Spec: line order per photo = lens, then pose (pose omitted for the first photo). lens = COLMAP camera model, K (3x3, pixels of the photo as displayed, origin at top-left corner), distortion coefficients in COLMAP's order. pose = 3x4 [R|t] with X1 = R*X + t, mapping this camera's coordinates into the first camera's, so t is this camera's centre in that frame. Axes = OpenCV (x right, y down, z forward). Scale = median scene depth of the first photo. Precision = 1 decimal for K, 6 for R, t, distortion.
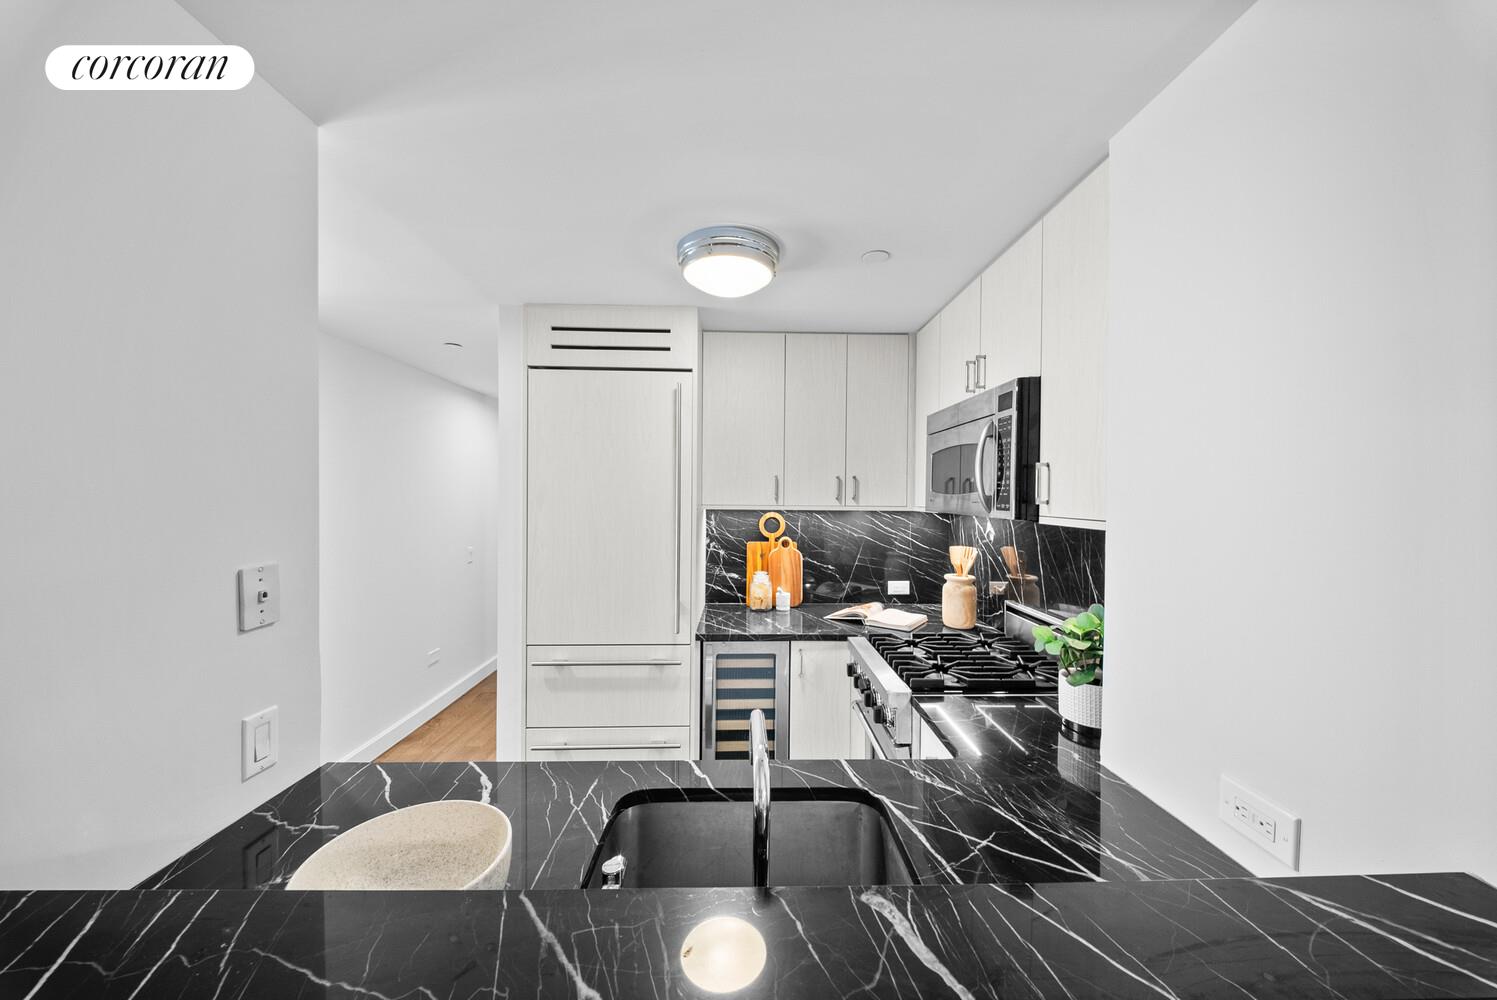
lens RADIAL K [[521.1, 0, 748.5], [0, 521.1, 500.0], [0, 0, 1]] dist [0.000108, -0.000077]
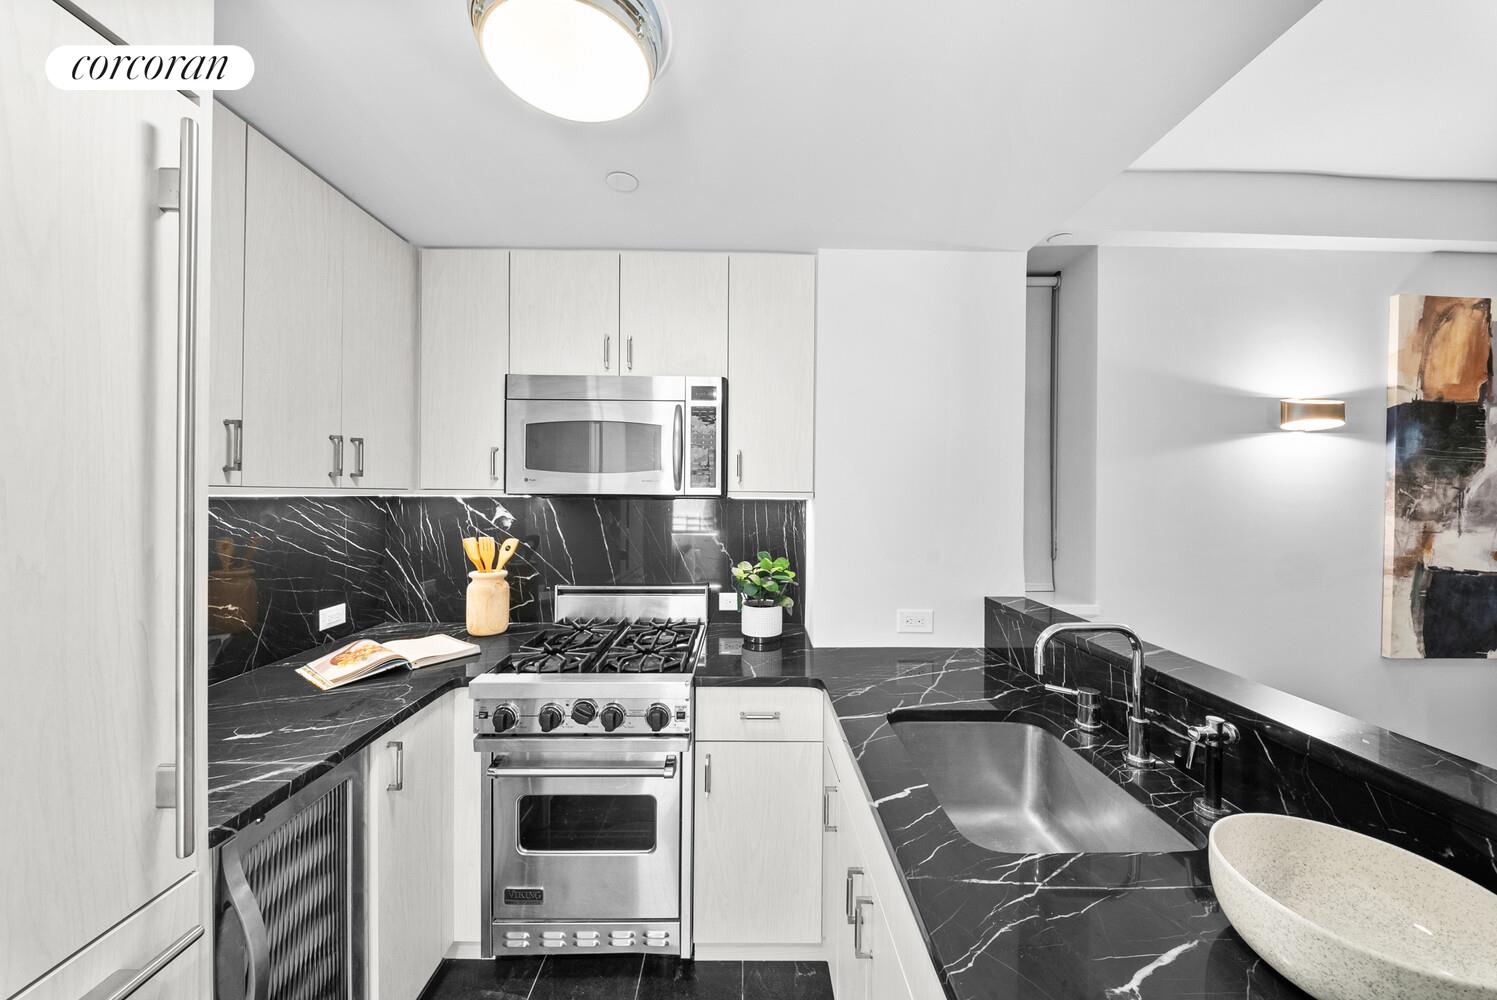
lens RADIAL K [[521.1, 0, 748.5], [0, 521.1, 500.0], [0, 0, 1]] dist [0.000108, -0.000077]
pose [[0.000435, -0.011825, 0.999930, -0.381875], [0.004353, 0.999921, 0.011823, 0.019730], [-0.999990, 0.004348, 0.000486, 0.519365]]
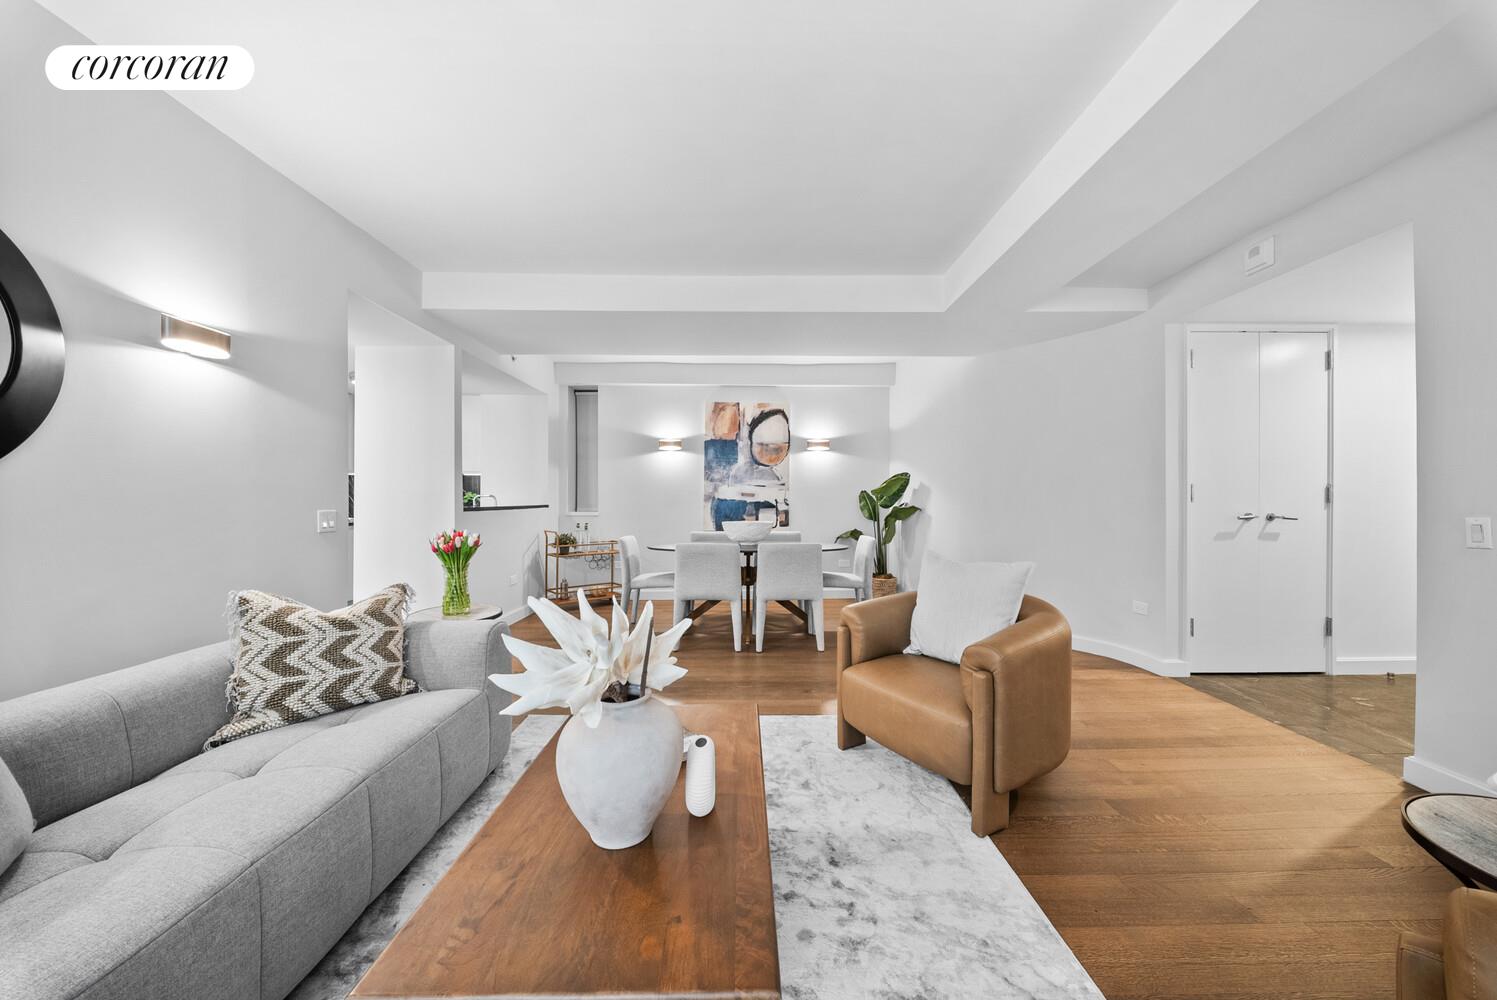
lens RADIAL K [[521.1, 0, 748.5], [0, 521.1, 500.0], [0, 0, 1]] dist [0.000108, -0.000077]
pose [[0.012330, -0.009601, 0.999878, -1.837206], [0.009696, 0.999908, 0.009482, 0.124299], [-0.999877, 0.009578, 0.012422, -0.691825]]
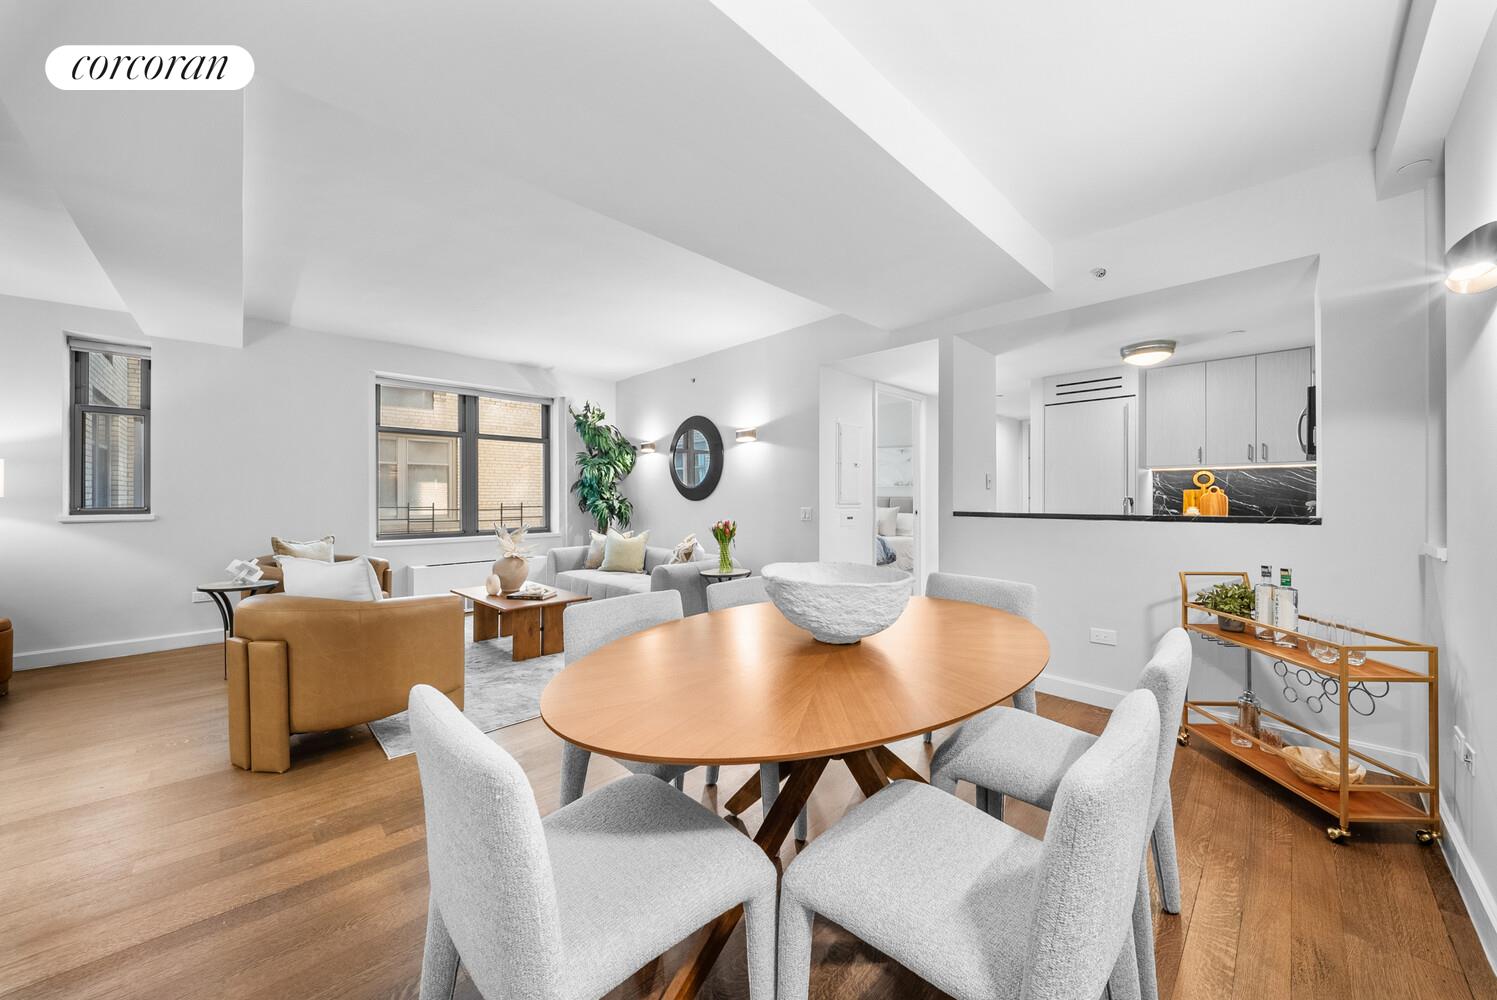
lens RADIAL K [[521.1, 0, 748.5], [0, 521.1, 500.0], [0, 0, 1]] dist [0.000108, -0.000077]
pose [[0.672511, -0.003732, -0.740078, 0.293466], [-0.006455, 0.999920, -0.010908, 0.140196], [0.740059, 0.012113, 0.672433, -1.132616]]
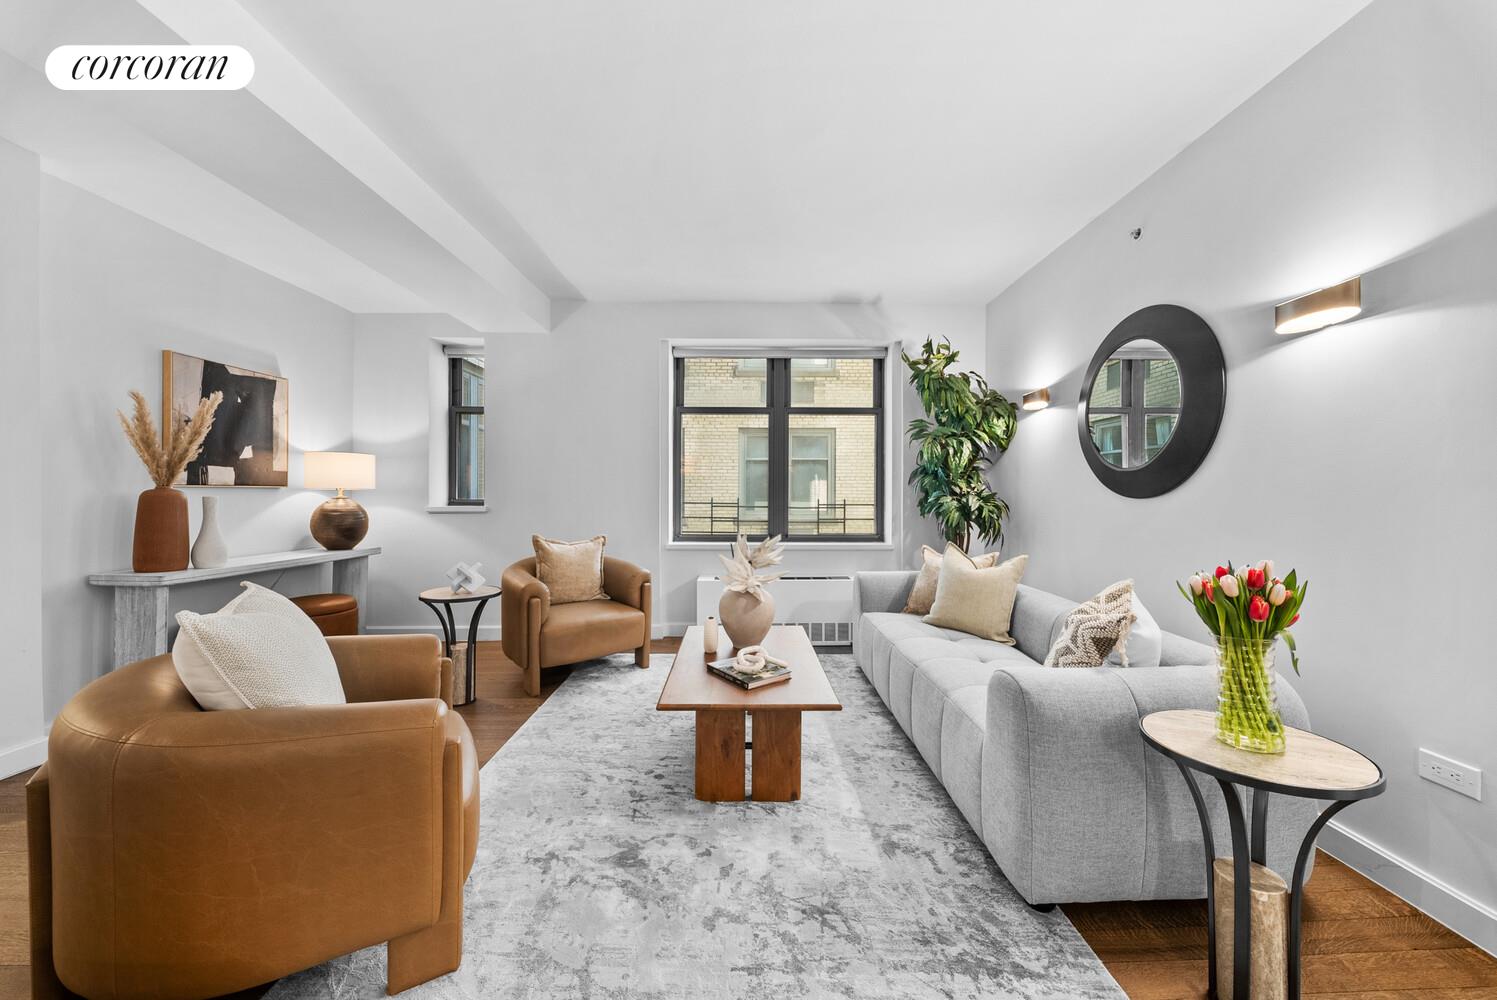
lens RADIAL K [[530.3, 0, 748.5], [0, 530.3, 500.0], [0, 0, 1]] dist [0.000257, -0.006467]
pose [[-0.014898, 0.005325, -0.999875, -0.432601], [-0.019719, 0.999790, 0.005618, 0.132996], [0.999695, 0.019800, -0.014790, -0.573190]]
